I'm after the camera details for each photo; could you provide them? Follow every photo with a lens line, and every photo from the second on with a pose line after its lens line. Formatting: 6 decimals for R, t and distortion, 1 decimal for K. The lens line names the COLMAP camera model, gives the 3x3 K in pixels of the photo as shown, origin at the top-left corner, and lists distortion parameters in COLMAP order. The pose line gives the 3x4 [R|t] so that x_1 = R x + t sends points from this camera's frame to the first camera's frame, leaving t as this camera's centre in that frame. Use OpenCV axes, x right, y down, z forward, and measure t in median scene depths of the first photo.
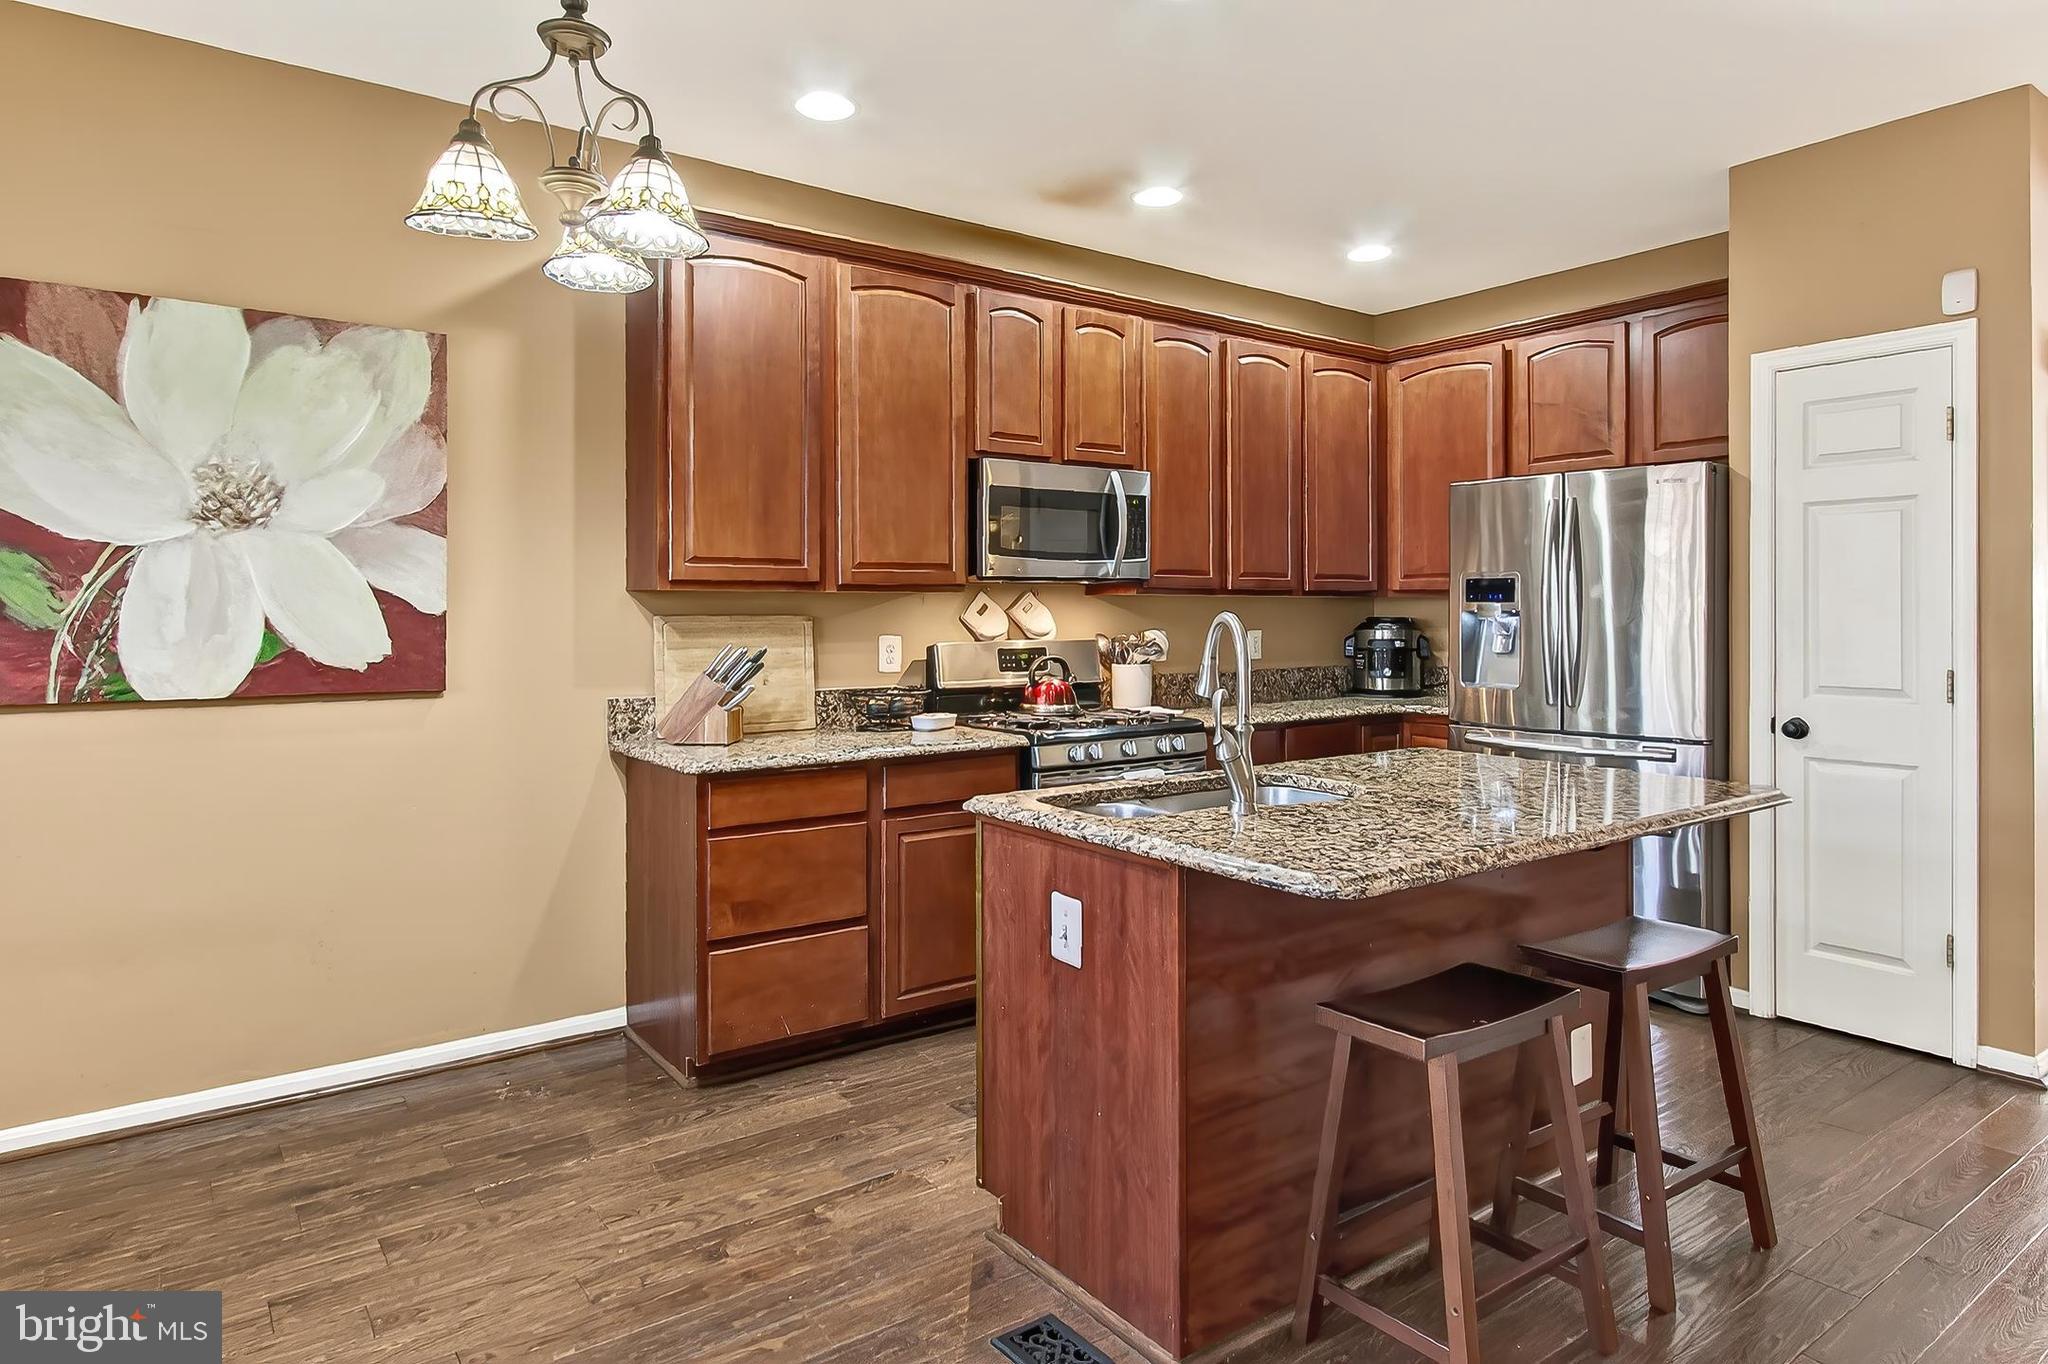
lens RADIAL K [[955.7, 0, 1050.9], [0, 955.7, 608.7], [0, 0, 1]] dist [-0.004838, 0.005915]
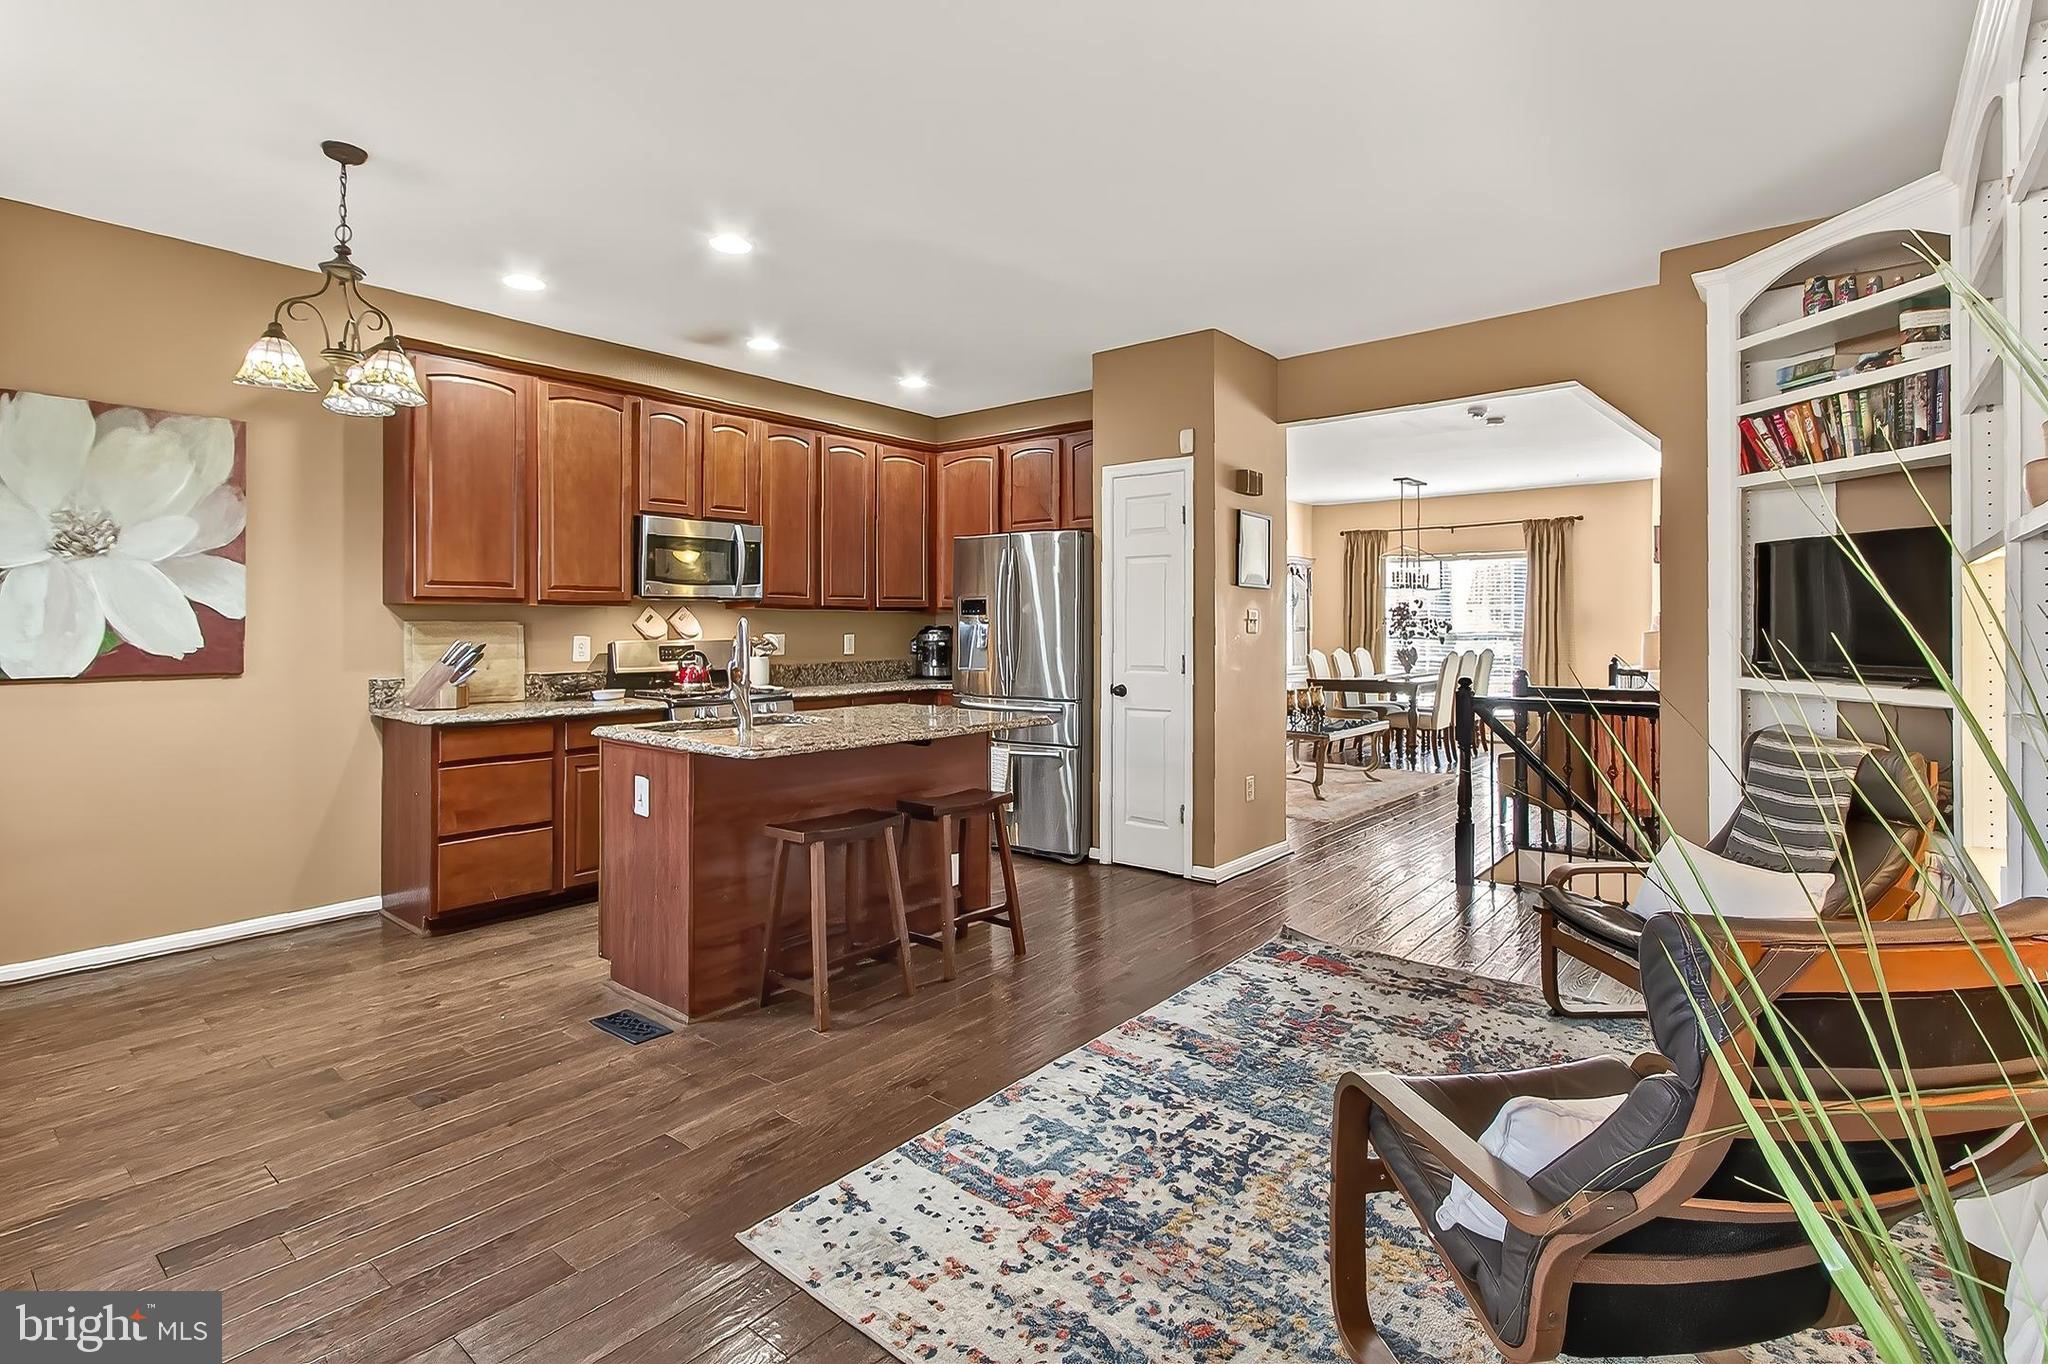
lens RADIAL K [[955.7, 0, 991.7], [0, 955.7, 629.0], [0, 0, 1]] dist [-0.004838, 0.005915]
pose [[0.991890, 0.004448, 0.127019, 0.291197], [-0.004603, 0.999989, 0.000924, 0.014505], [-0.127013, -0.001501, 0.991900, -0.558842]]
